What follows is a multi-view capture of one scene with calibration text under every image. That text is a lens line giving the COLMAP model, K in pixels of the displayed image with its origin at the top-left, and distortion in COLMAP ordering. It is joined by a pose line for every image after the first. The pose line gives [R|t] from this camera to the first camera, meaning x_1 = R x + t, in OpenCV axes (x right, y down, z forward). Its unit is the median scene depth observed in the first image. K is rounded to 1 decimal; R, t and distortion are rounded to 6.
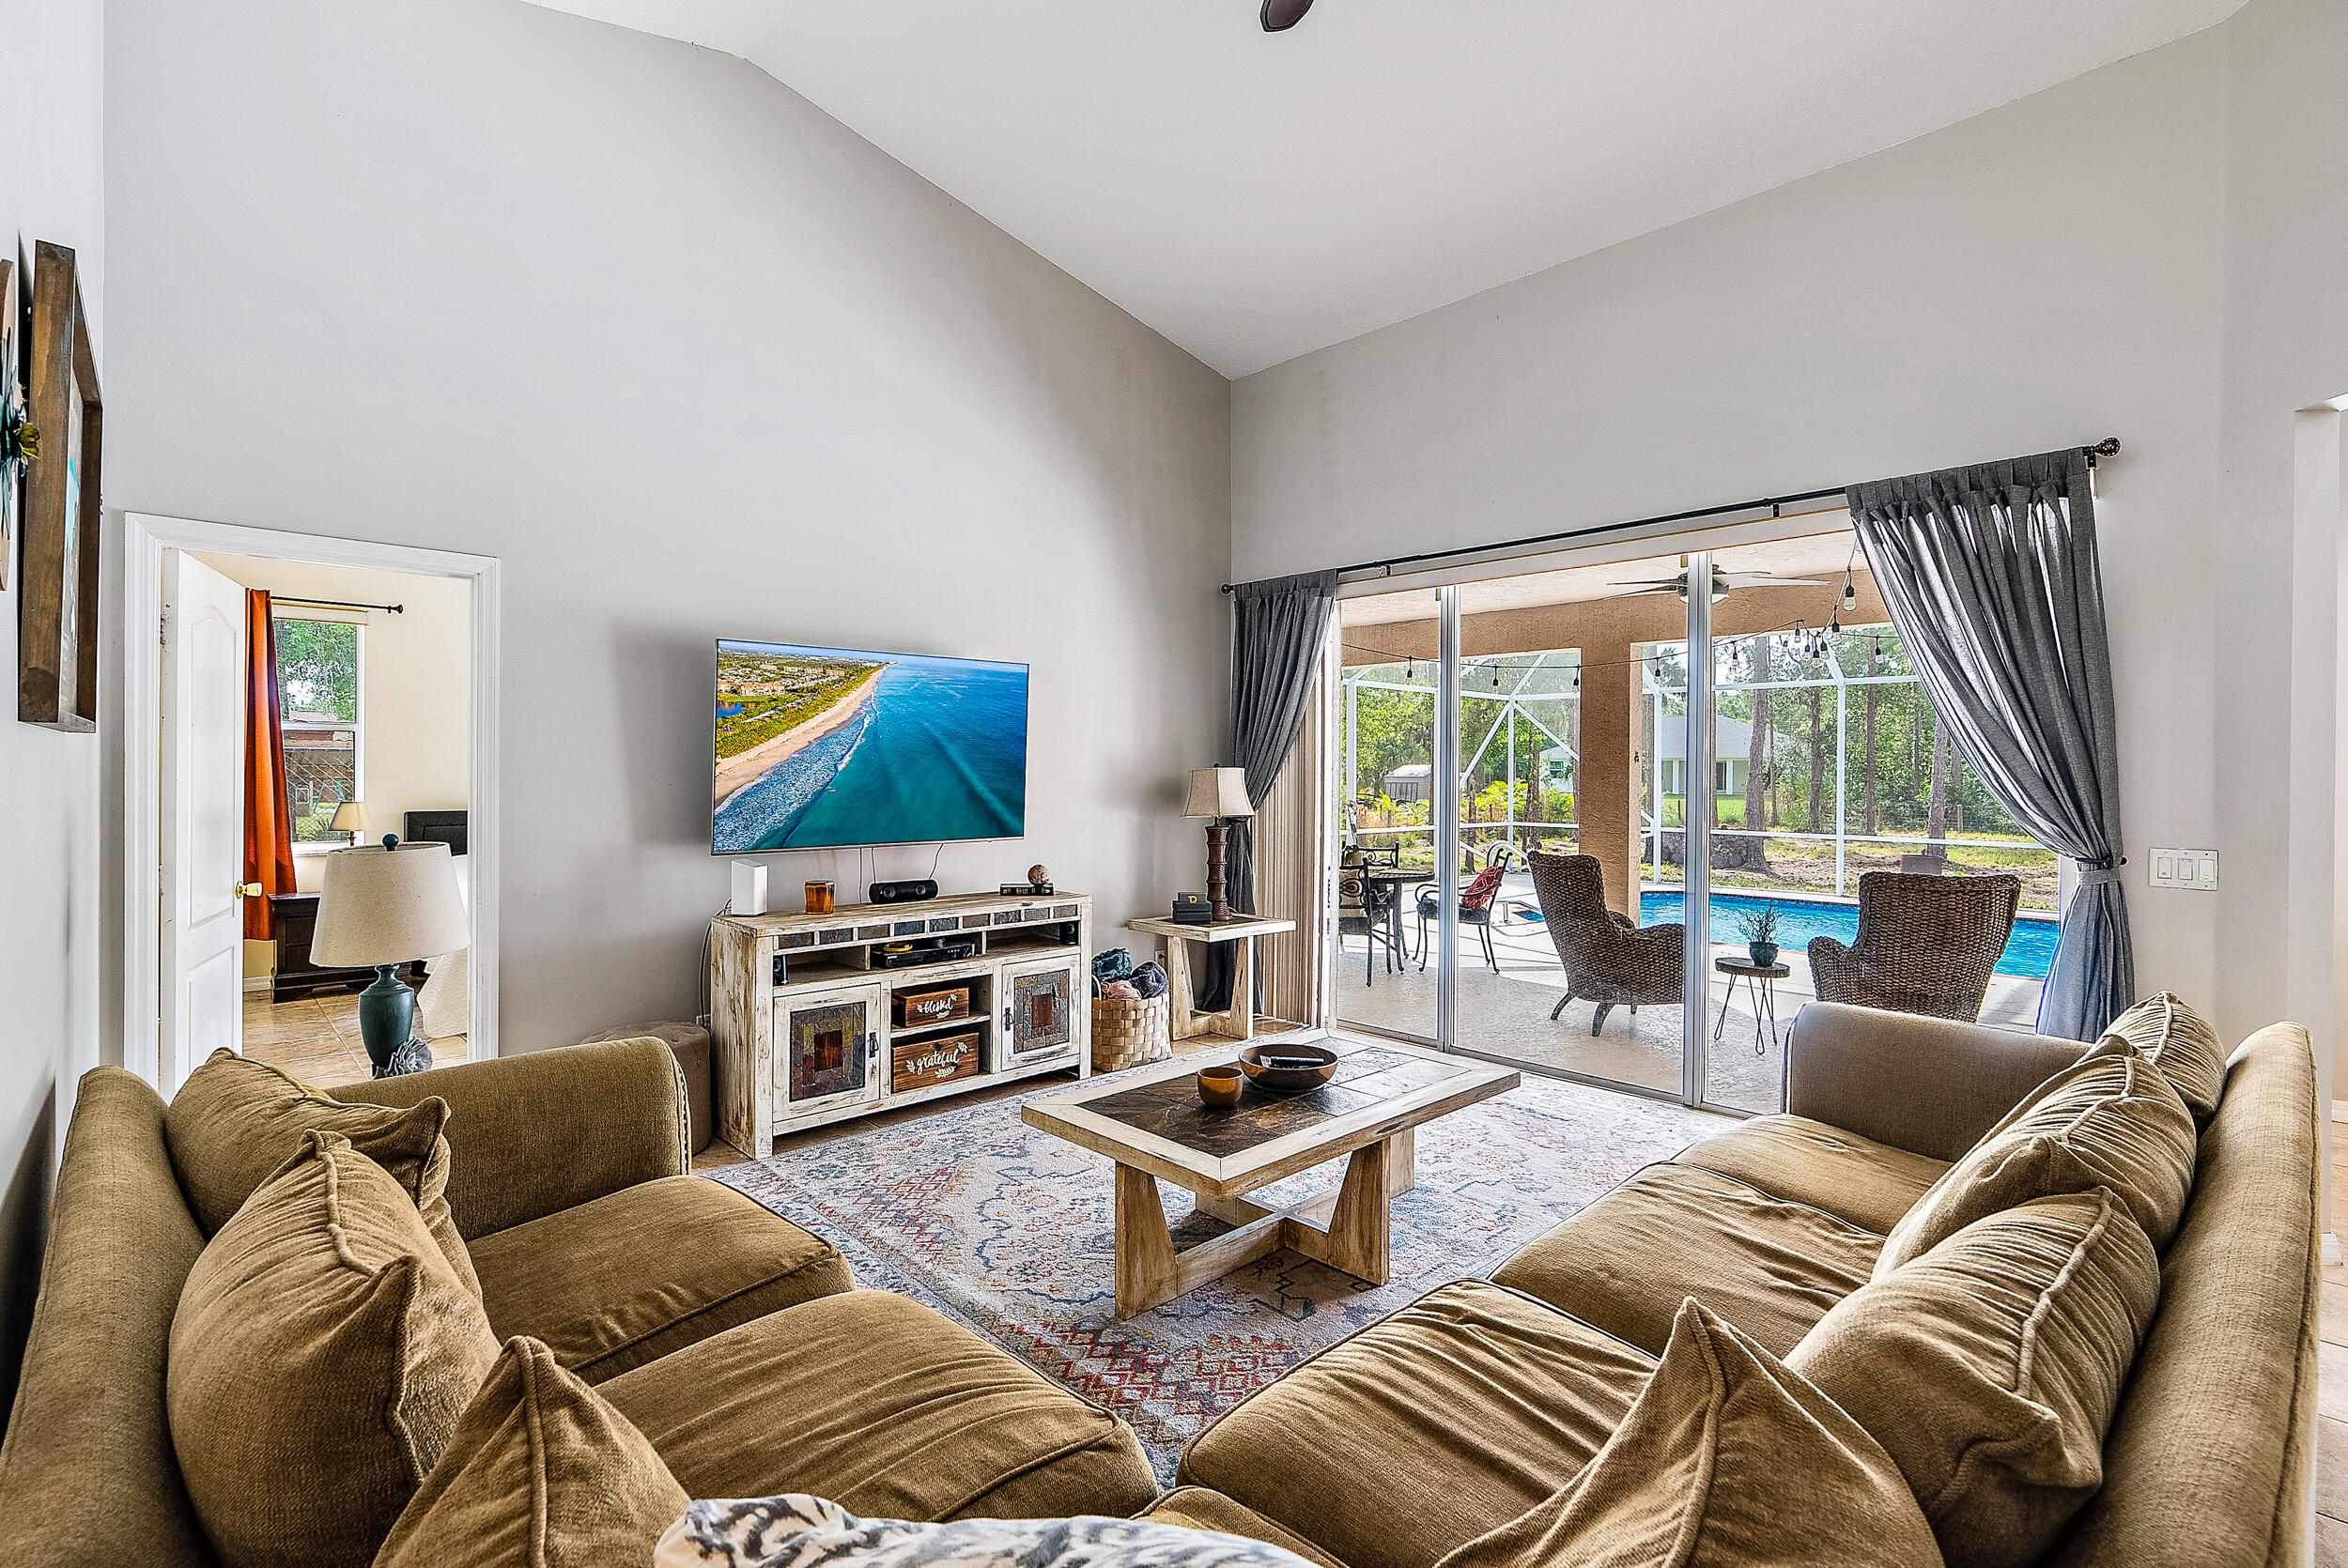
lens RADIAL K [[1079.3, 0, 1194.7], [0, 1079.3, 763.8], [0, 0, 1]] dist [-0.007736, 0.005049]
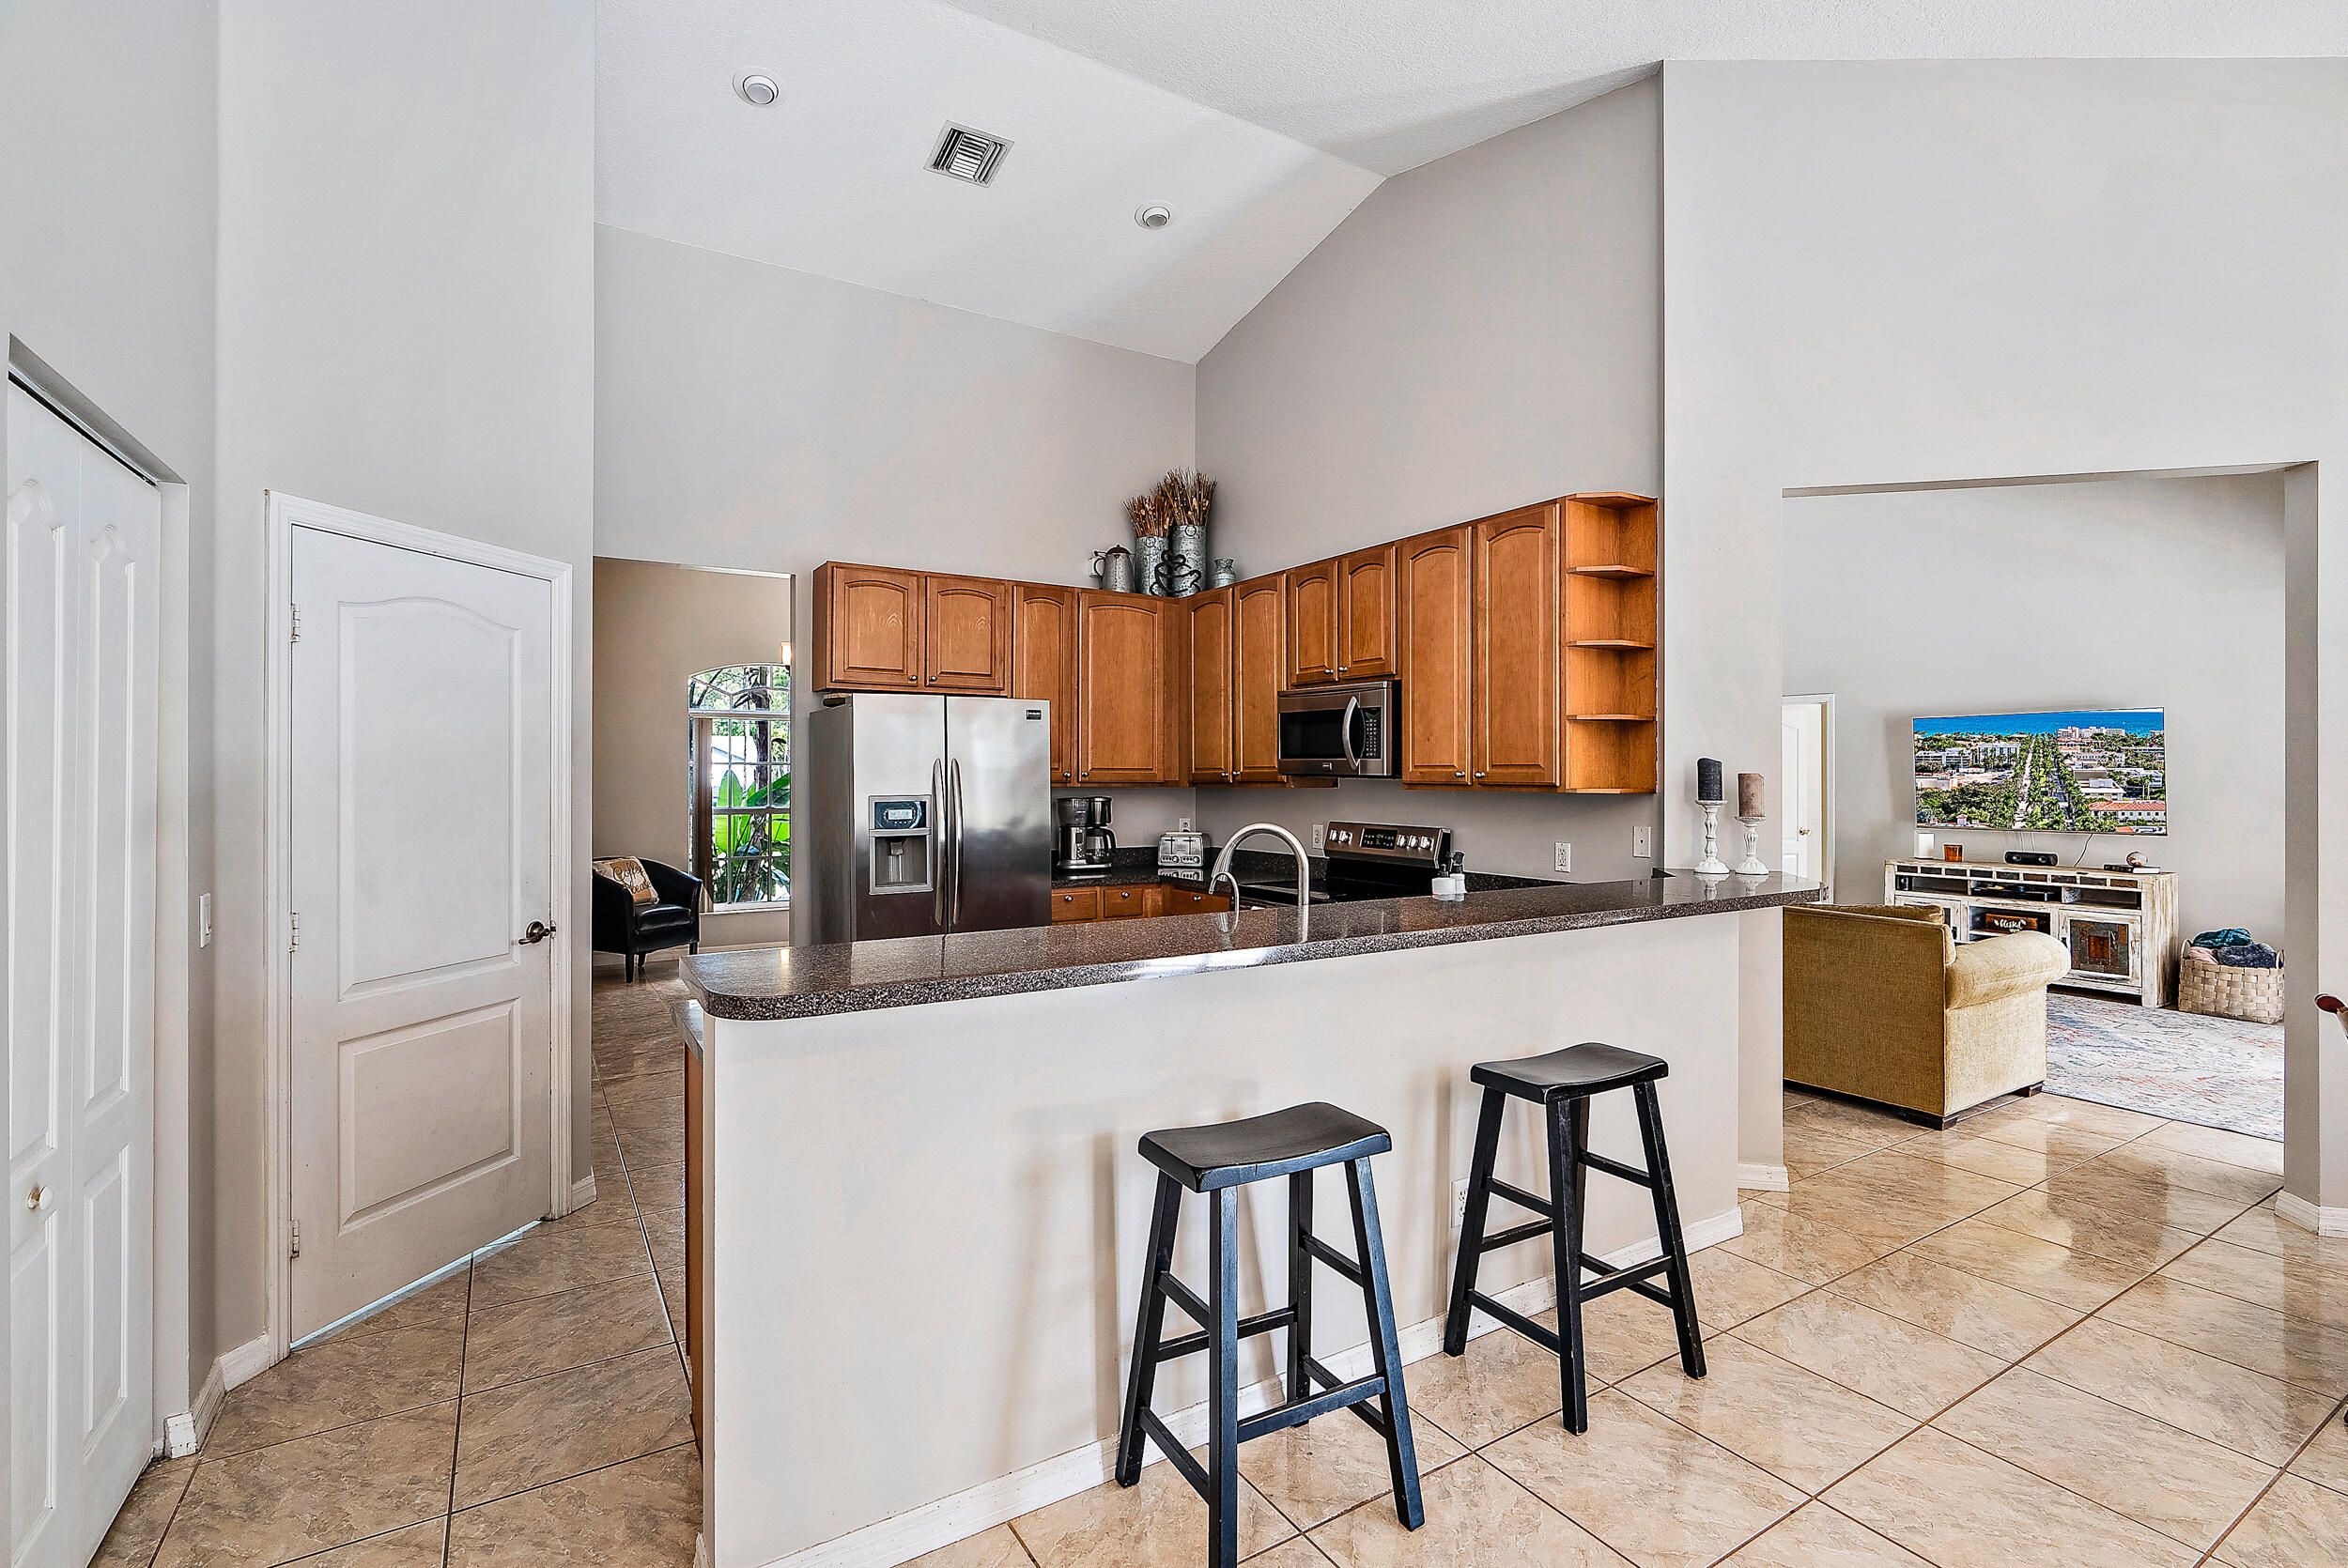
lens RADIAL K [[1079.3, 0, 1173.6], [0, 1079.3, 777.0], [0, 0, 1]] dist [-0.007736, 0.005049]
pose [[-0.204855, -0.006842, -0.978768, 1.662346], [0.002793, 0.999967, -0.007575, 0.002640], [0.978788, -0.004286, -0.204830, 0.062147]]
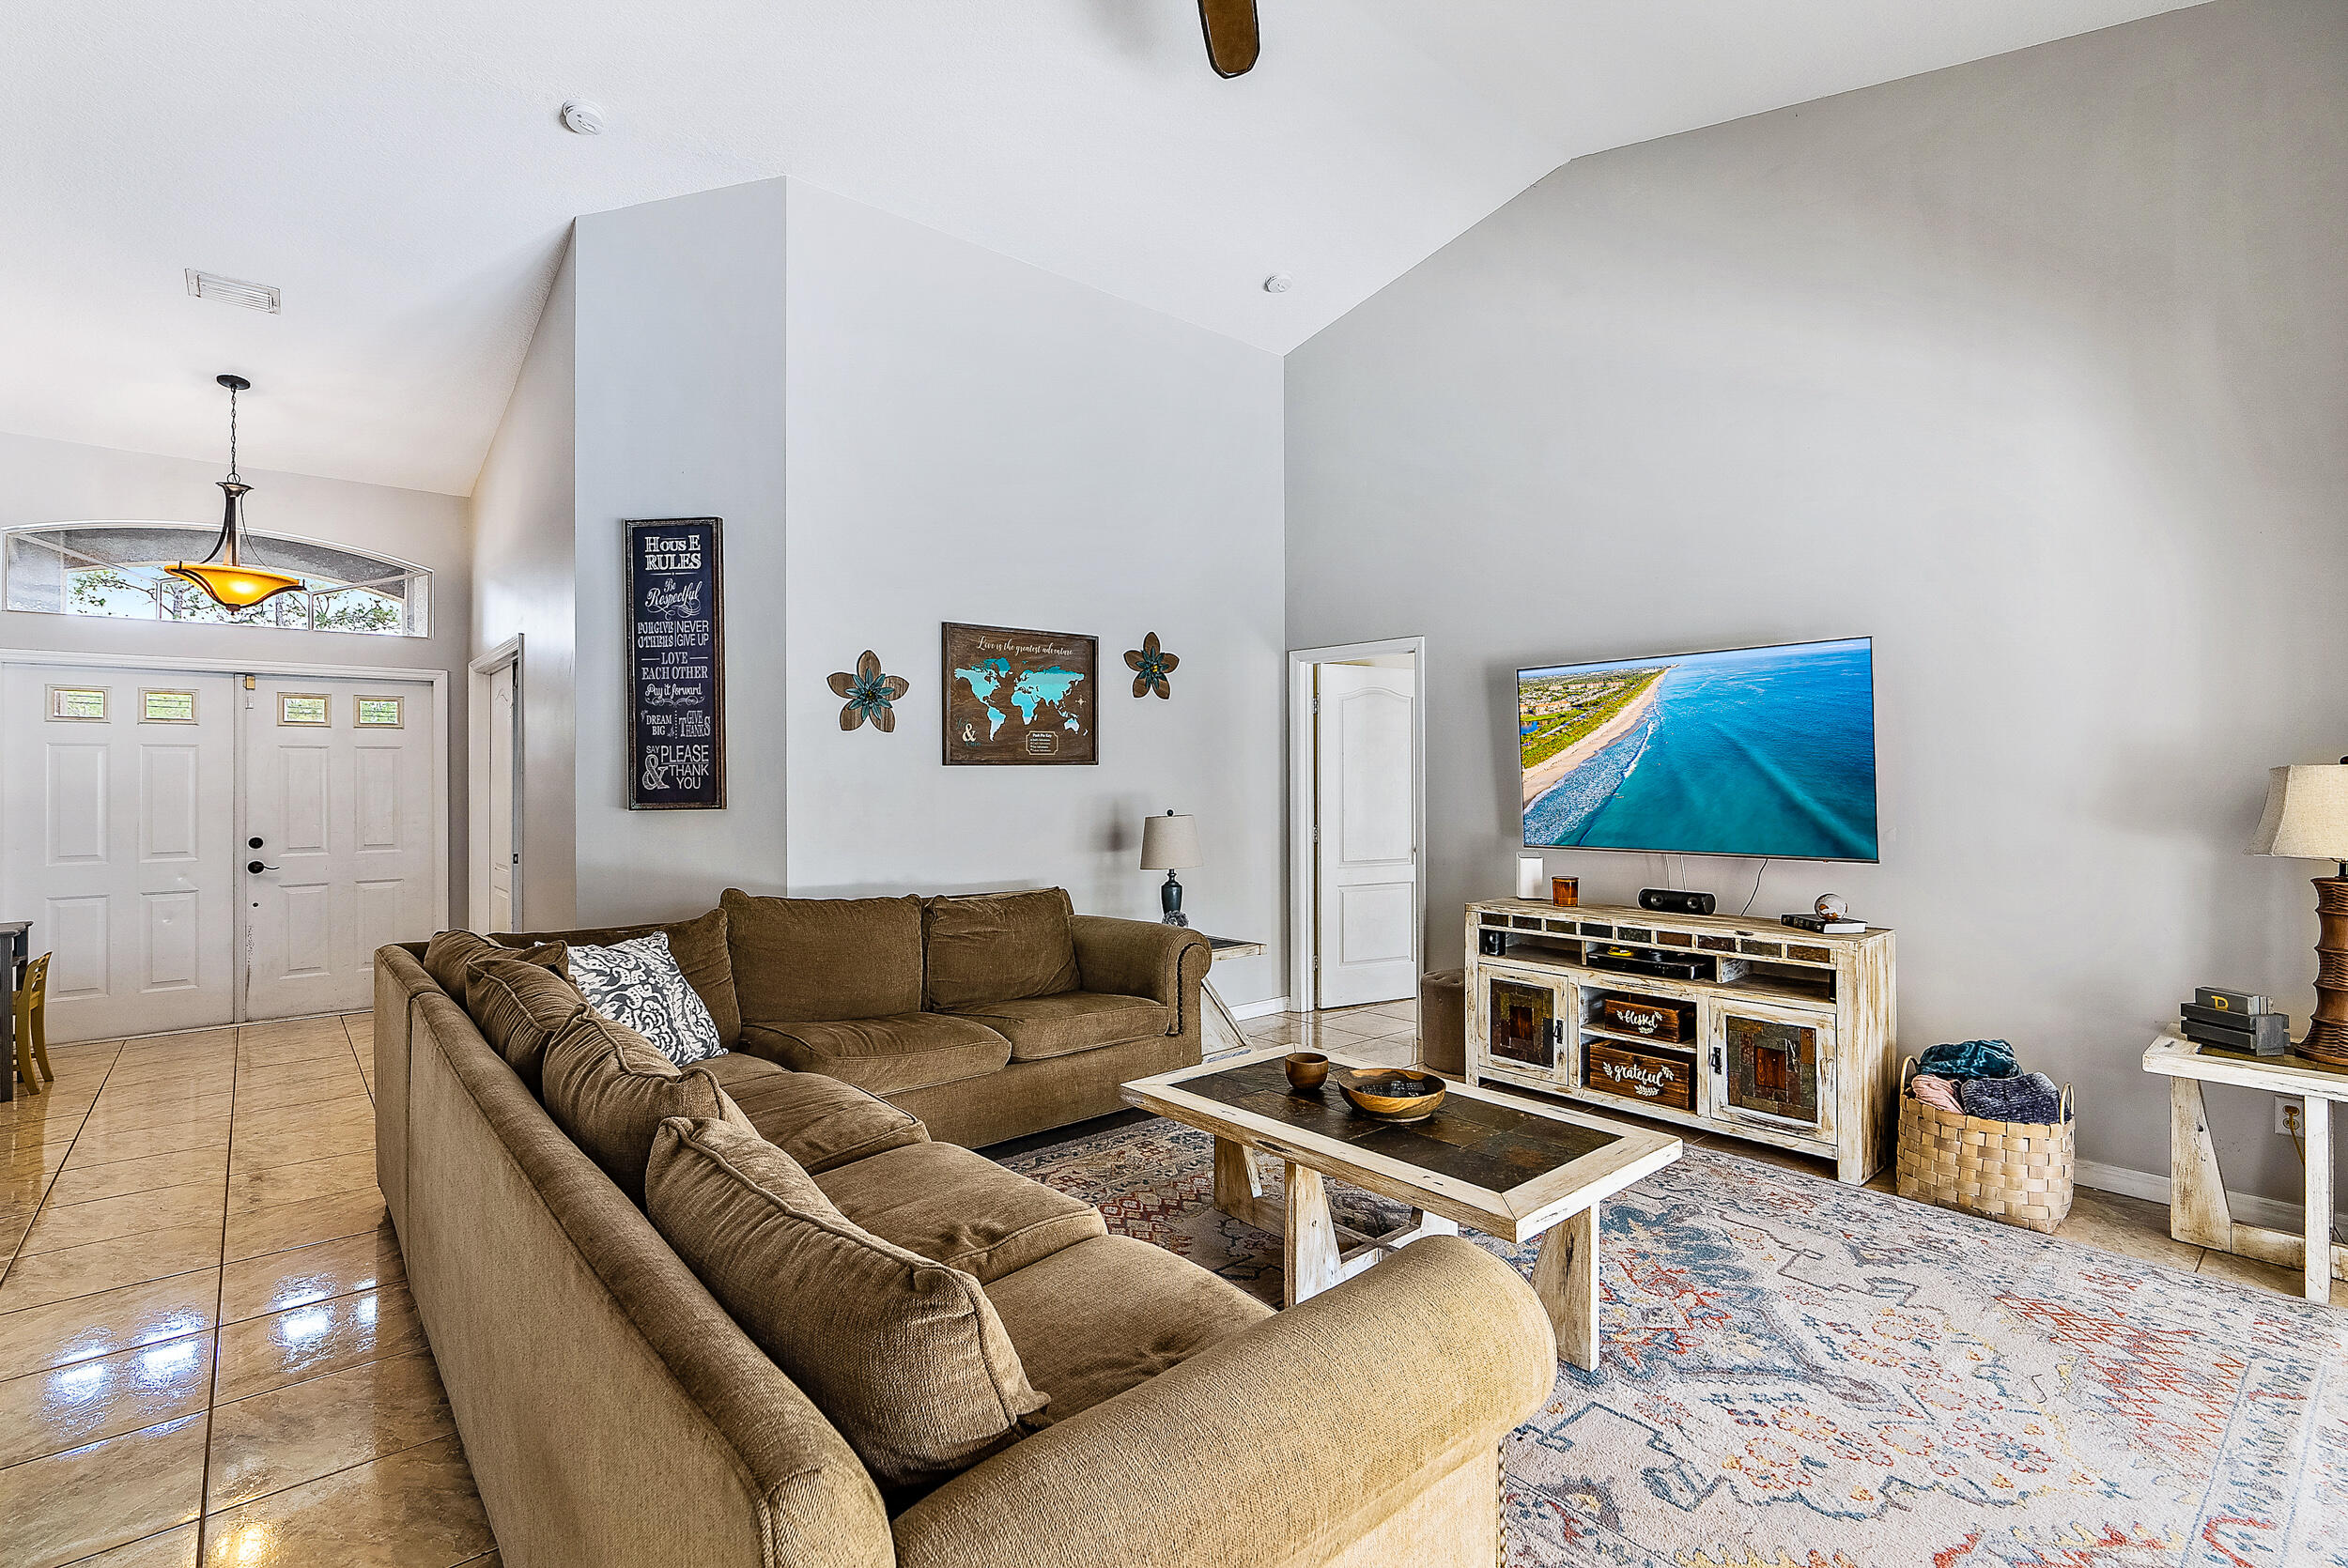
lens RADIAL K [[1079.3, 0, 1181.8], [0, 1079.3, 776.5], [0, 0, 1]] dist [-0.007736, 0.005049]
pose [[-0.050058, -0.012583, -0.998667, 0.740928], [0.006130, 0.999898, -0.012906, 0.016386], [0.998727, -0.006768, -0.049976, 0.631746]]
